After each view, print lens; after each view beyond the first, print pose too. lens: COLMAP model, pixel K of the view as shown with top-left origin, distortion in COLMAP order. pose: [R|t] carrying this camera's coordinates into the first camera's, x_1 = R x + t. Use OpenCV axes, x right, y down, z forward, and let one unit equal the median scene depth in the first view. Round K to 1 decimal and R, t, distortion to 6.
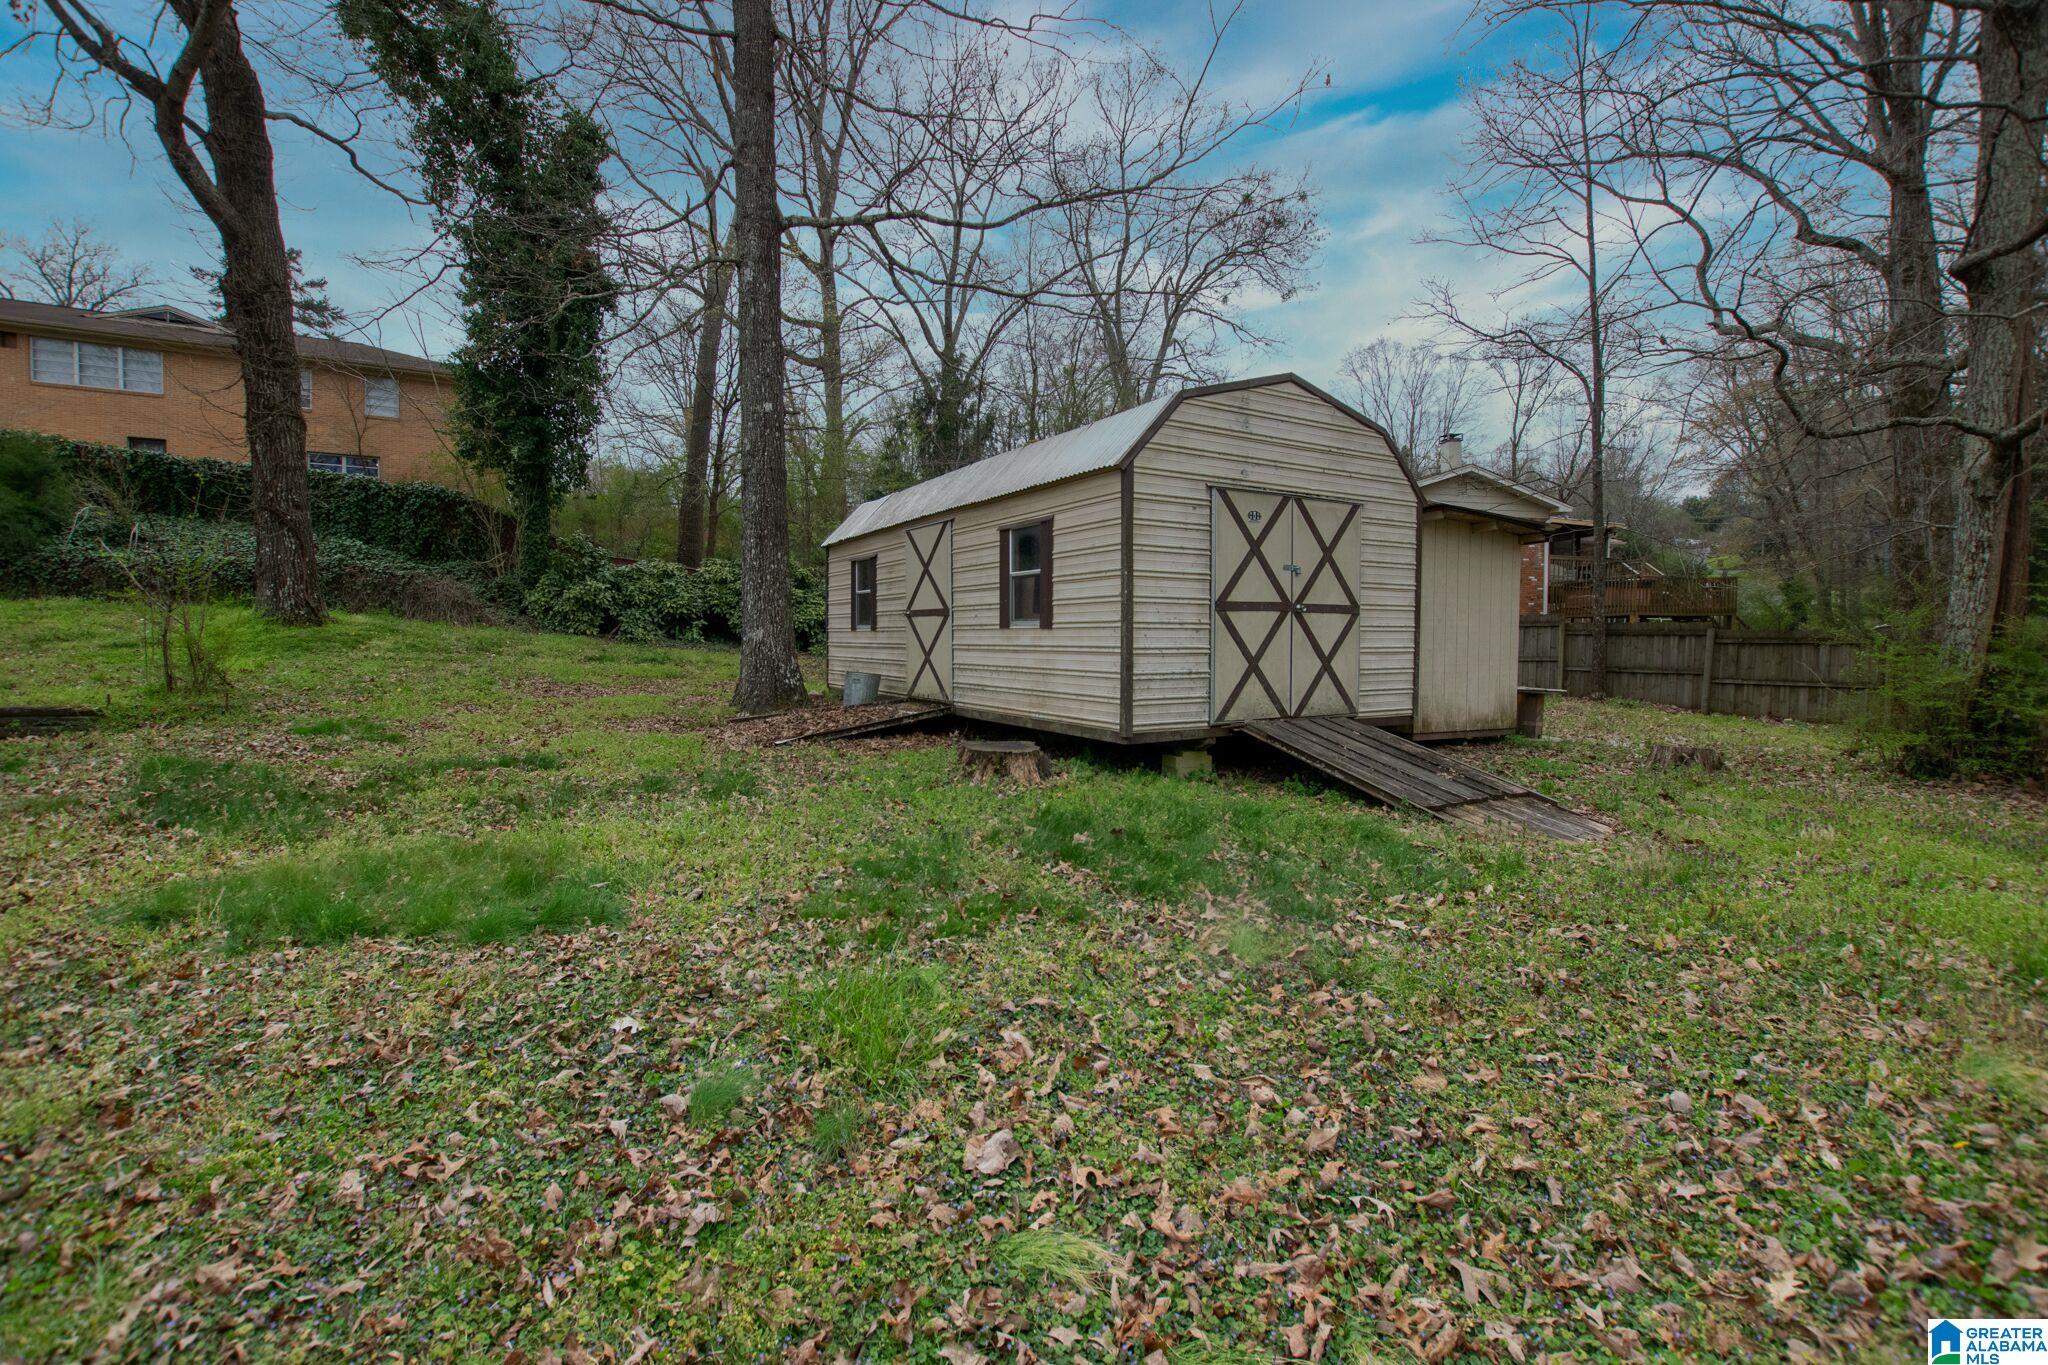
lens RADIAL K [[896.4, 0, 1024.0], [0, 896.4, 682.5], [0, 0, 1]] dist [-0.013084, -0.000264]
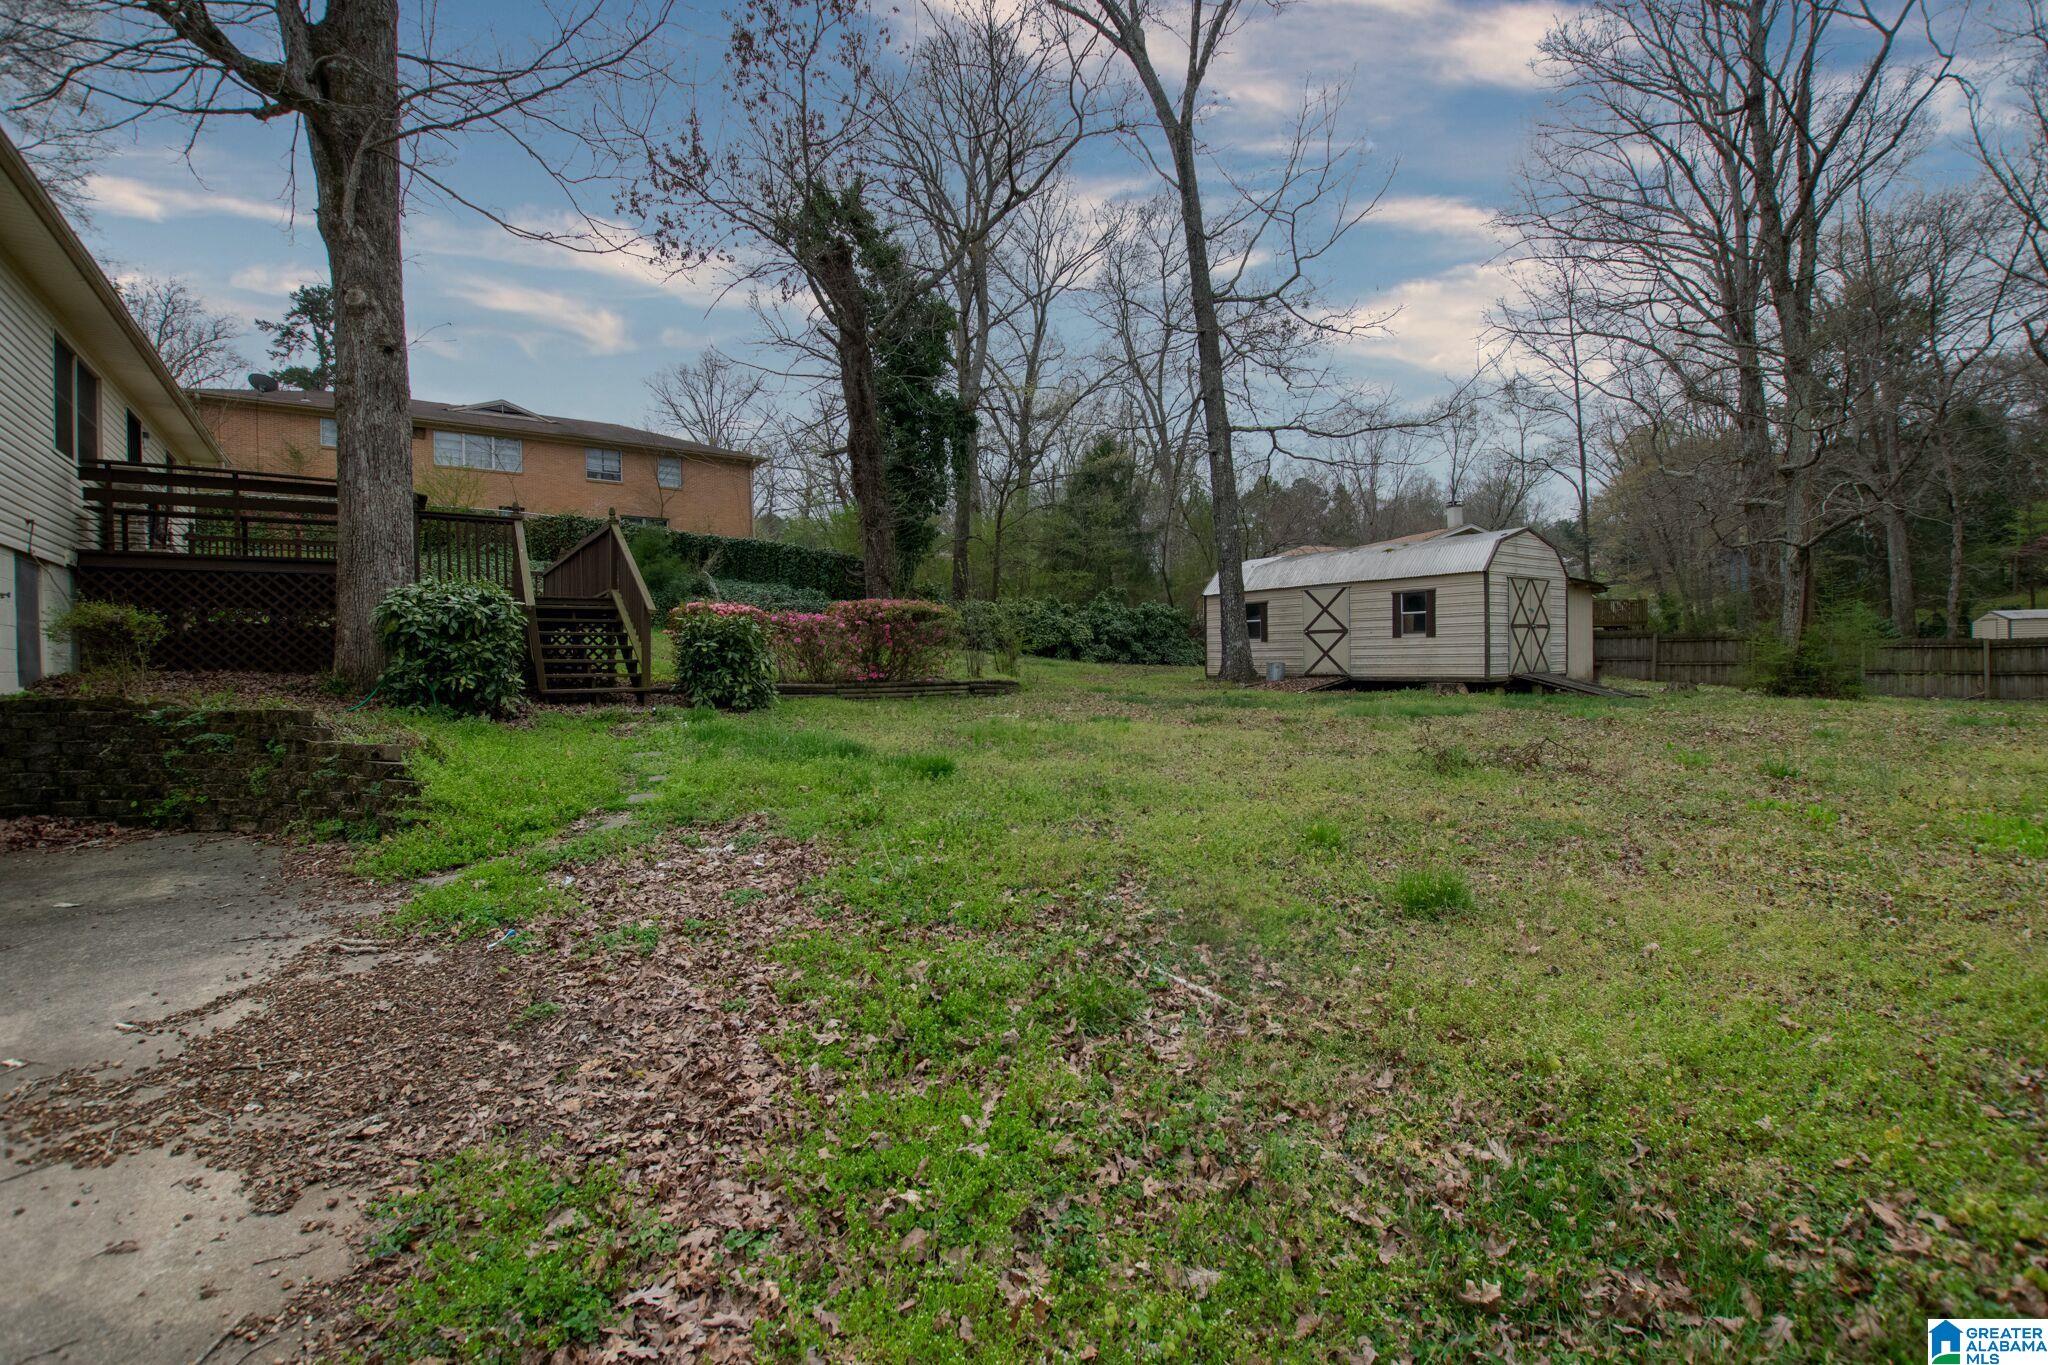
lens RADIAL K [[896.4, 0, 1024.0], [0, 896.4, 682.5], [0, 0, 1]] dist [-0.013084, -0.000264]
pose [[0.994113, -0.023429, 0.105784, -1.181648], [0.025590, 0.999490, -0.019113, 0.069448], [-0.105282, 0.021707, 0.994205, -1.099015]]
